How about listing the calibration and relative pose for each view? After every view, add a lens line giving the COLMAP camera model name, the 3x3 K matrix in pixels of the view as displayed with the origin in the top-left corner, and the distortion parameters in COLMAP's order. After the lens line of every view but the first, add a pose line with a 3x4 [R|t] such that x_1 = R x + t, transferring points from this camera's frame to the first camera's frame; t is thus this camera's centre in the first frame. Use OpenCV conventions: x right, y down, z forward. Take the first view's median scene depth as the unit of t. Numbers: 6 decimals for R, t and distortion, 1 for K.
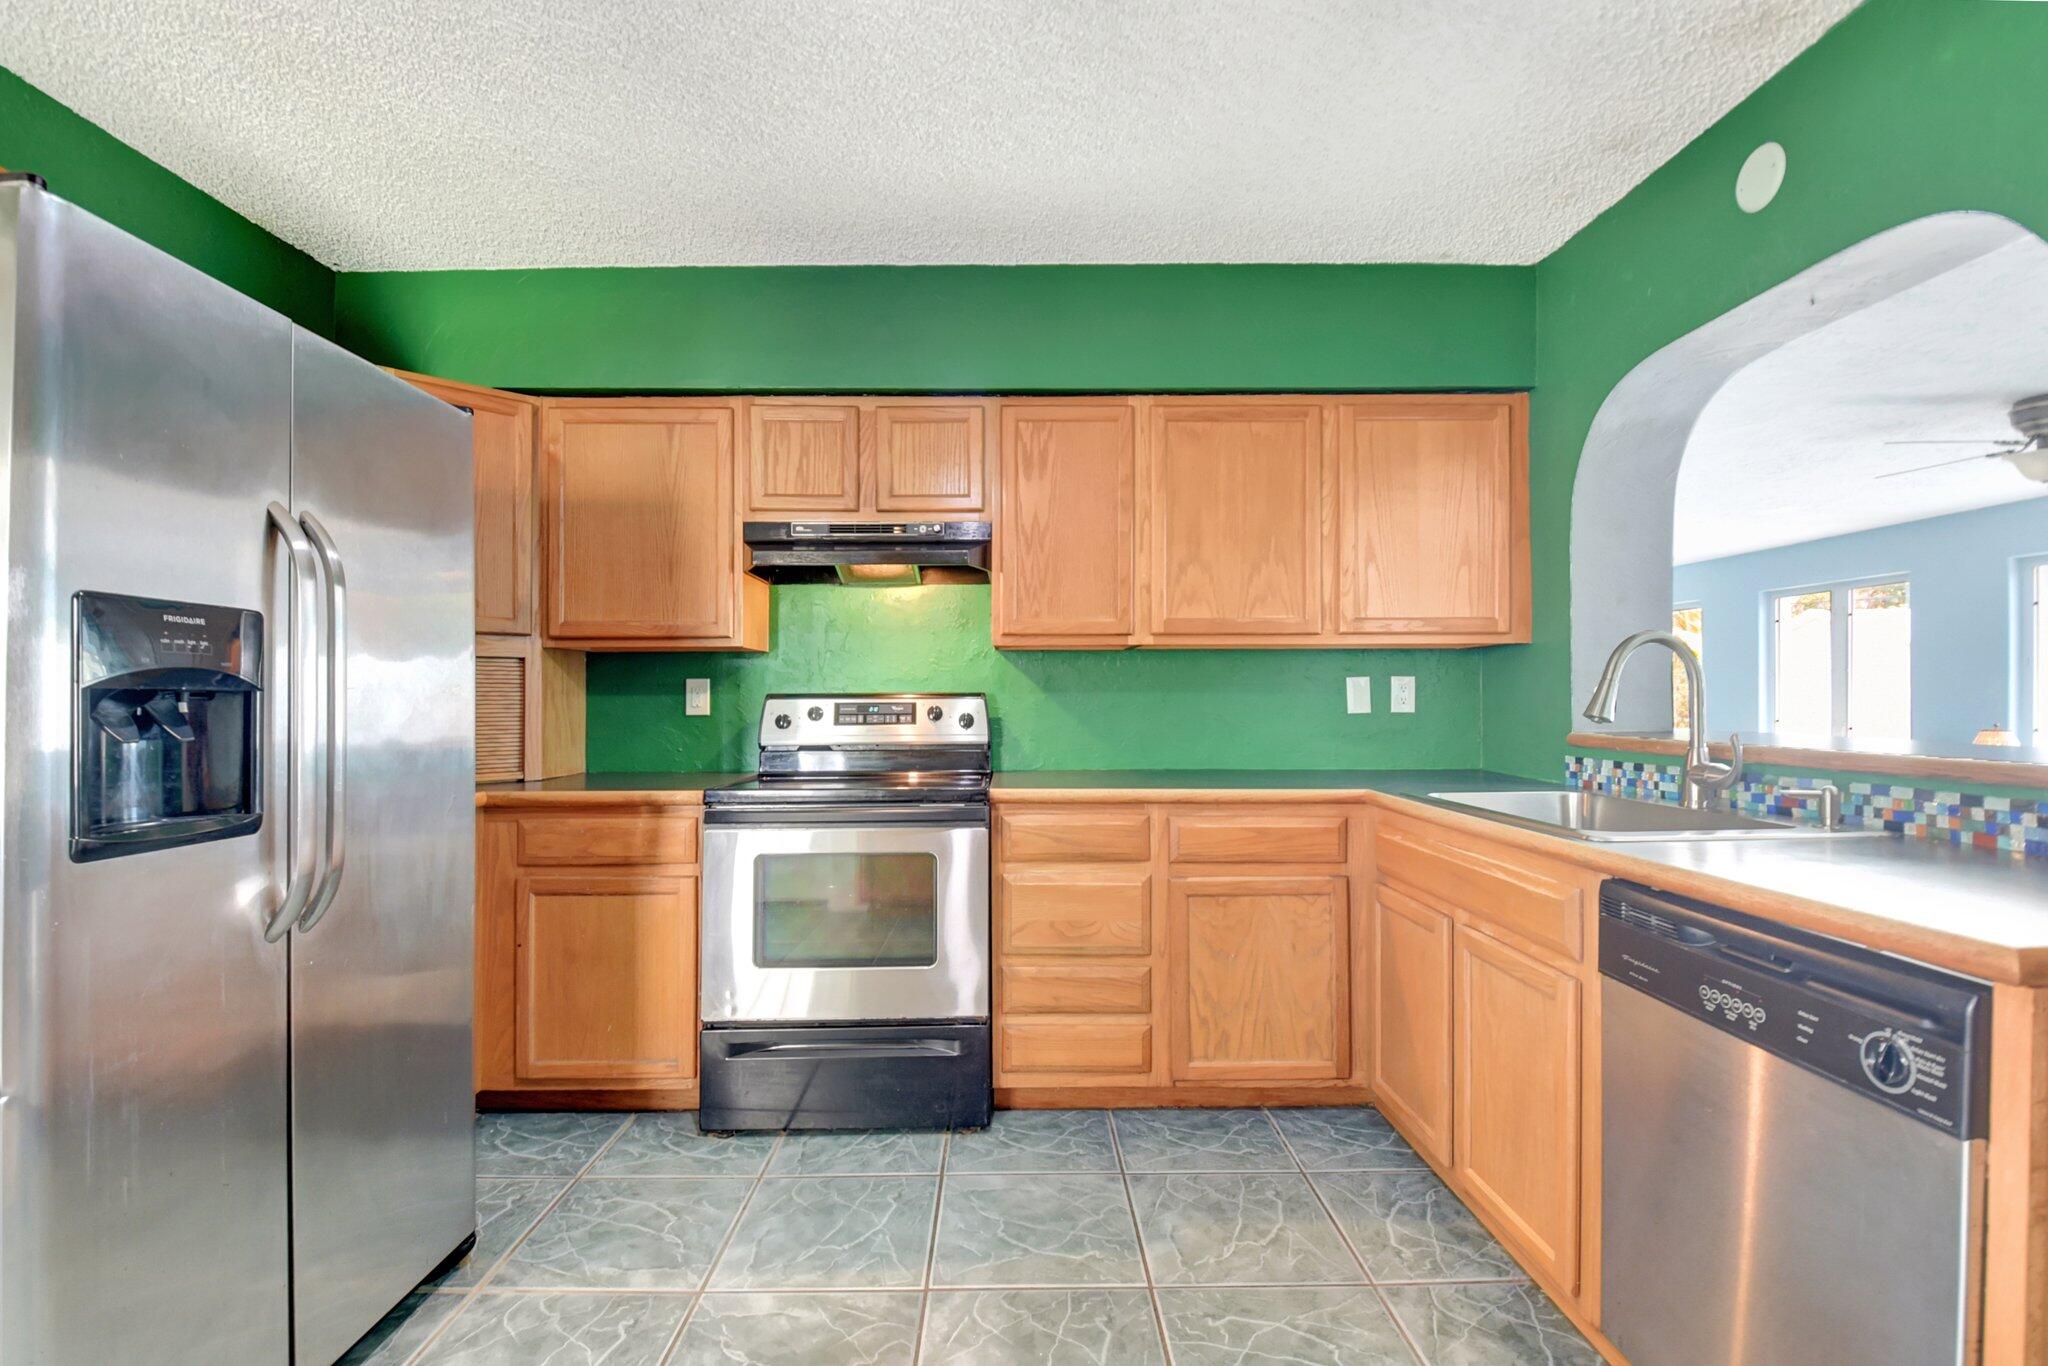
lens RADIAL K [[926.3, 0, 1009.1], [0, 926.3, 683.6], [0, 0, 1]] dist [0.023381, -0.030929]
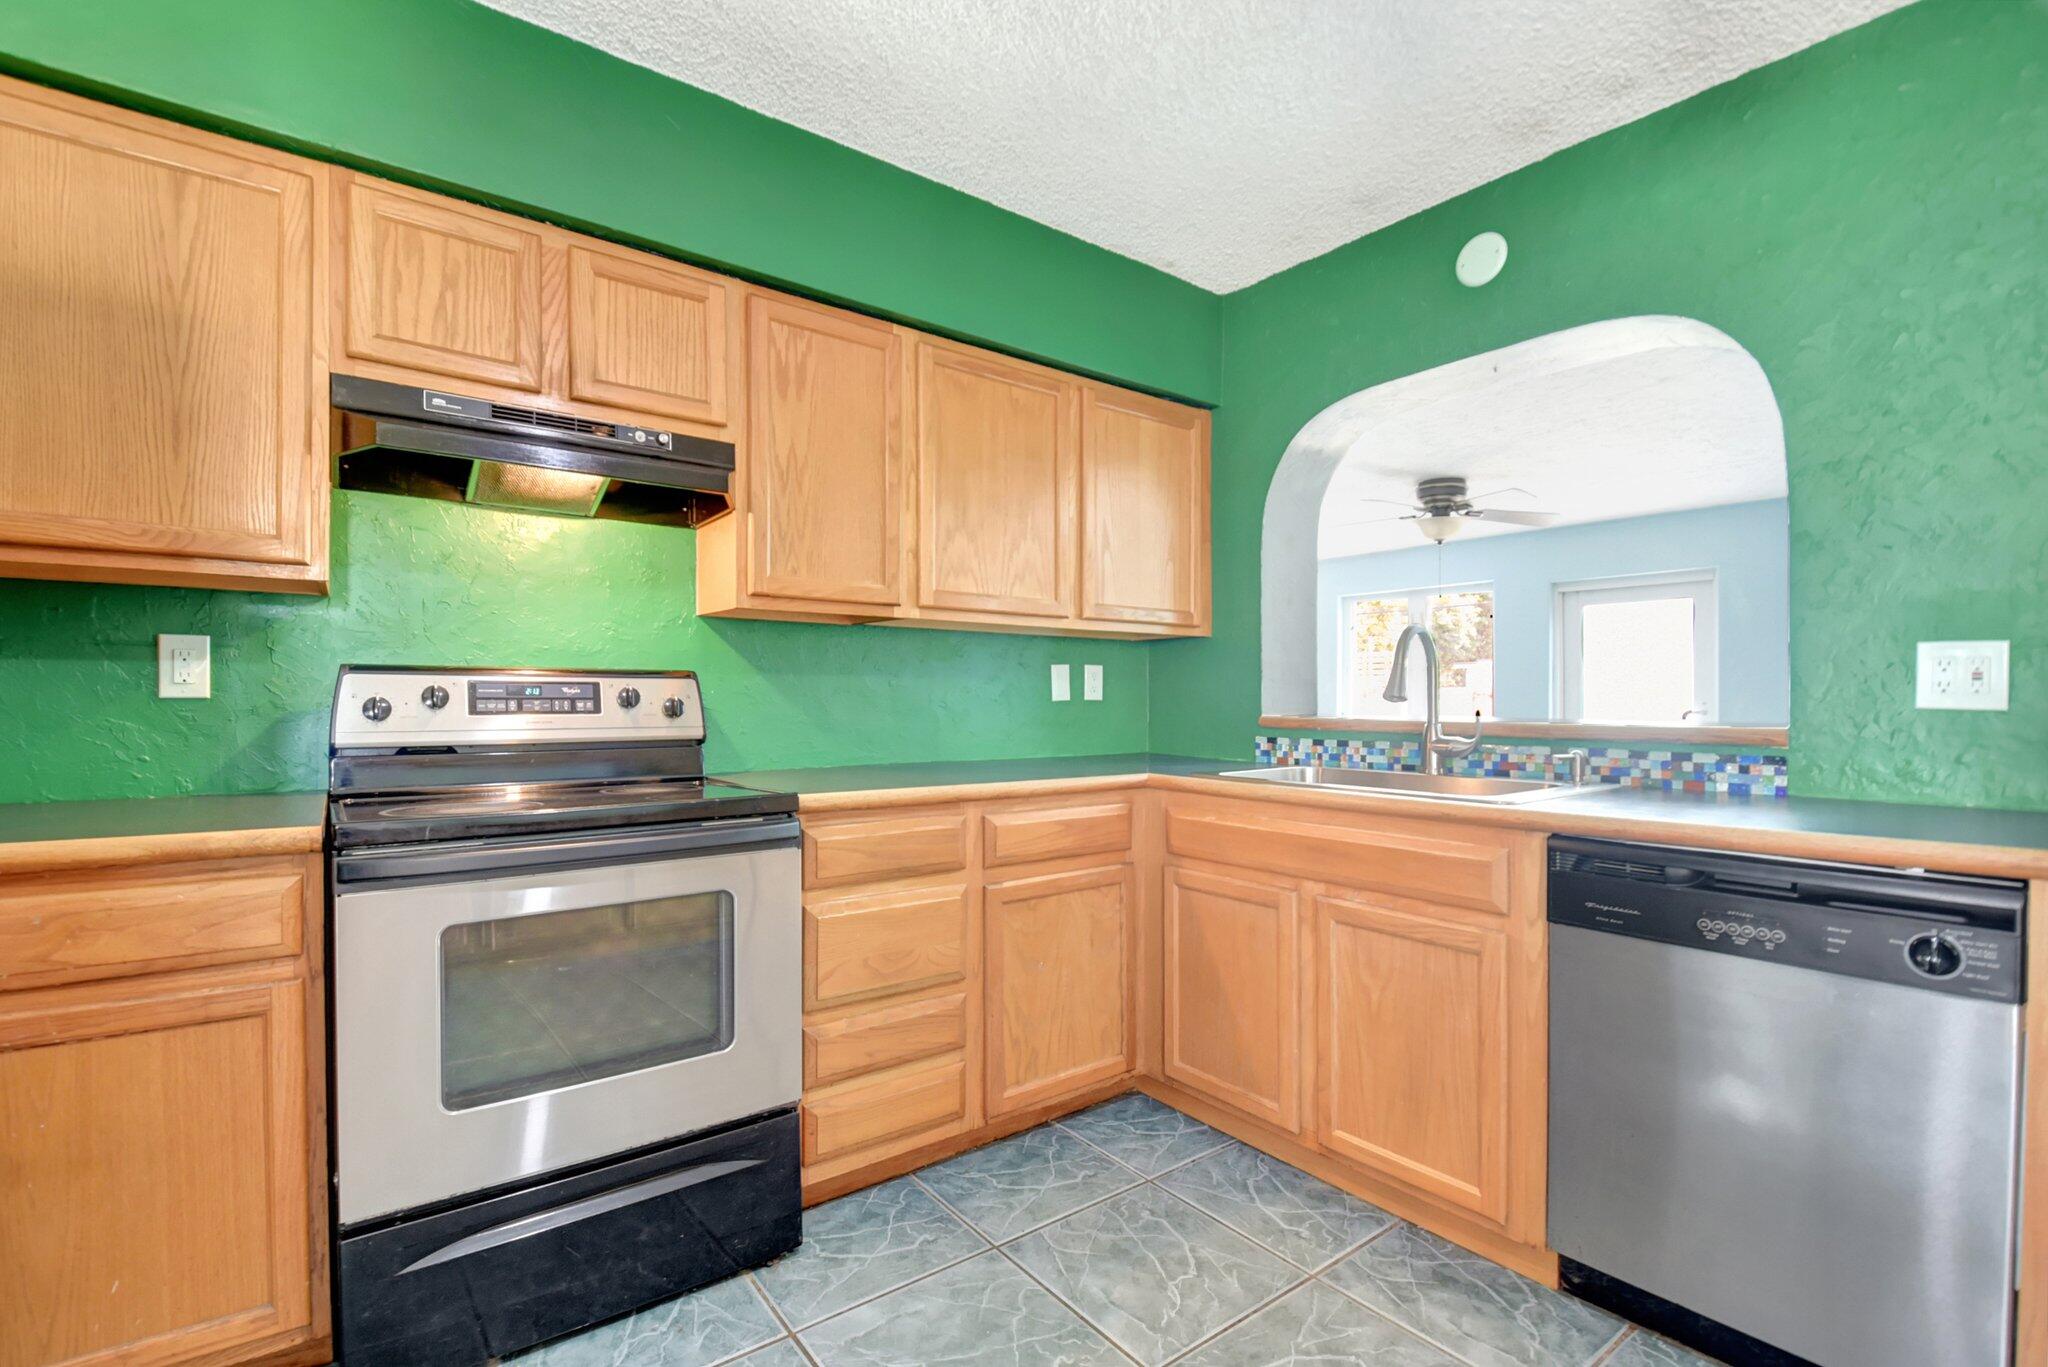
lens RADIAL K [[915.8, 0, 991.4], [0, 915.8, 692.4], [0, 0, 1]] dist [0.026358, -0.029286]
pose [[0.808158, 0.010174, 0.588878, -0.329083], [-0.013668, 0.999905, 0.001483, 0.027630], [-0.588807, -0.009248, 0.808221, 0.305881]]
